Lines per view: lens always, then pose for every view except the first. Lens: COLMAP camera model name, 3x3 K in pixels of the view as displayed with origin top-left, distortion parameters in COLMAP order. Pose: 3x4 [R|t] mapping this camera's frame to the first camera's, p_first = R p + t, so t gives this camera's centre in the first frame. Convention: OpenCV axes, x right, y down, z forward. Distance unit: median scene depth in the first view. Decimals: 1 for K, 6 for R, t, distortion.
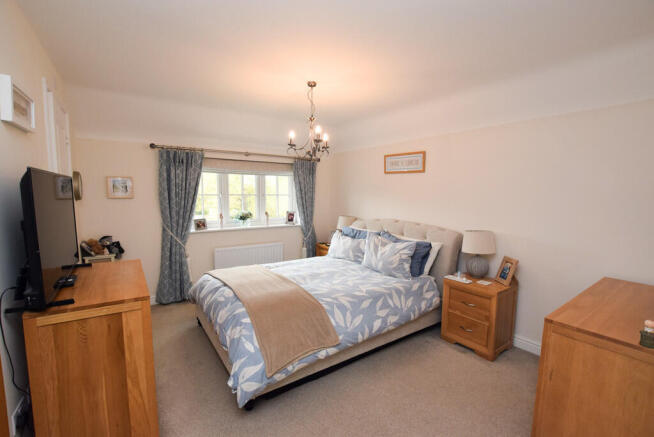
lens RADIAL K [[290.3, 0, 327.0], [0, 290.3, 218.5], [0, 0, 1]] dist [-0.034776, 0.006180]
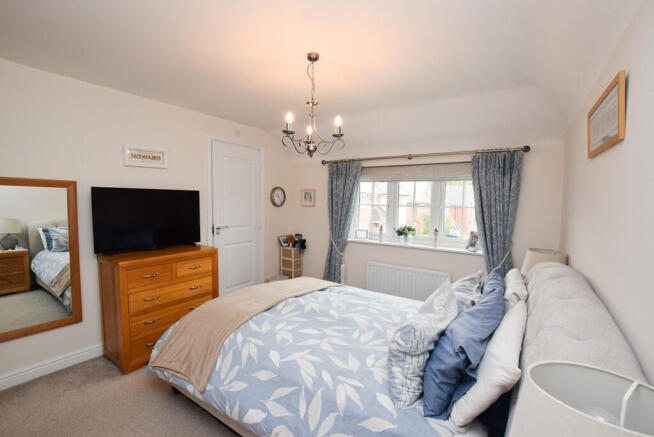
lens RADIAL K [[290.3, 0, 327.0], [0, 290.3, 218.5], [0, 0, 1]] dist [-0.034776, 0.006180]
pose [[0.357584, 0.053653, -0.932339, 0.517567], [-0.097197, 0.995065, 0.019984, -0.049399], [0.928809, 0.083474, 0.361034, 0.602388]]
